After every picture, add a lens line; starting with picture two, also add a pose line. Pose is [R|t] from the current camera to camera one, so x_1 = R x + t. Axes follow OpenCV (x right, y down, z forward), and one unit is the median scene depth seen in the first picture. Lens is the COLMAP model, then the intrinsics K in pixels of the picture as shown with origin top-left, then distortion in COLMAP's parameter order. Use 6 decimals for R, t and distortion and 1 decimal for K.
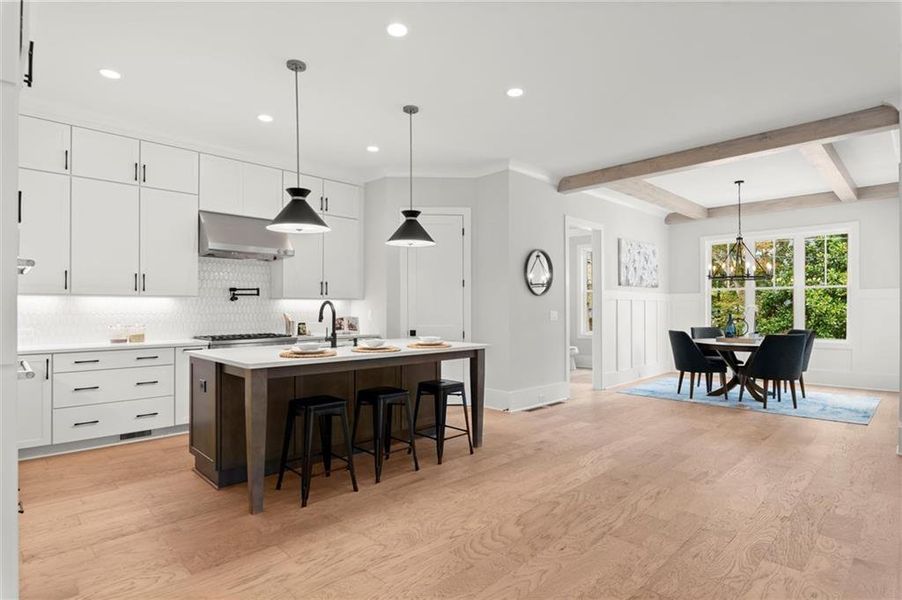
lens RADIAL K [[466.2, 0, 453.4], [0, 466.2, 328.8], [0, 0, 1]] dist [-0.003611, -0.000433]
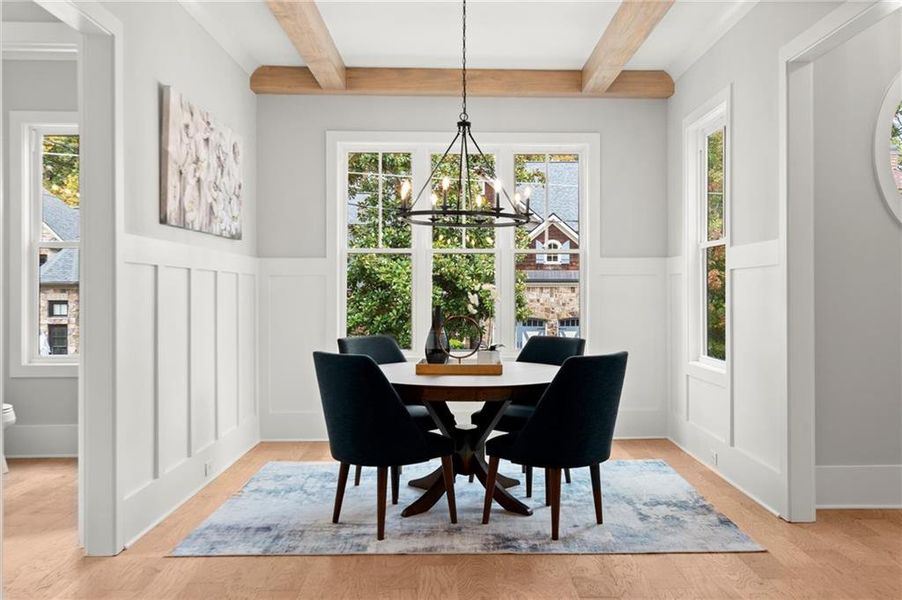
lens RADIAL K [[746.1, 0, 453.3], [0, 746.1, 271.3], [0, 0, 1]] dist [0.000709, -0.001133]
pose [[0.683678, 0.021901, 0.729455, 0.177650], [0.033053, 0.997595, -0.060930, -0.030834], [-0.729035, 0.065767, 0.681310, 0.804744]]
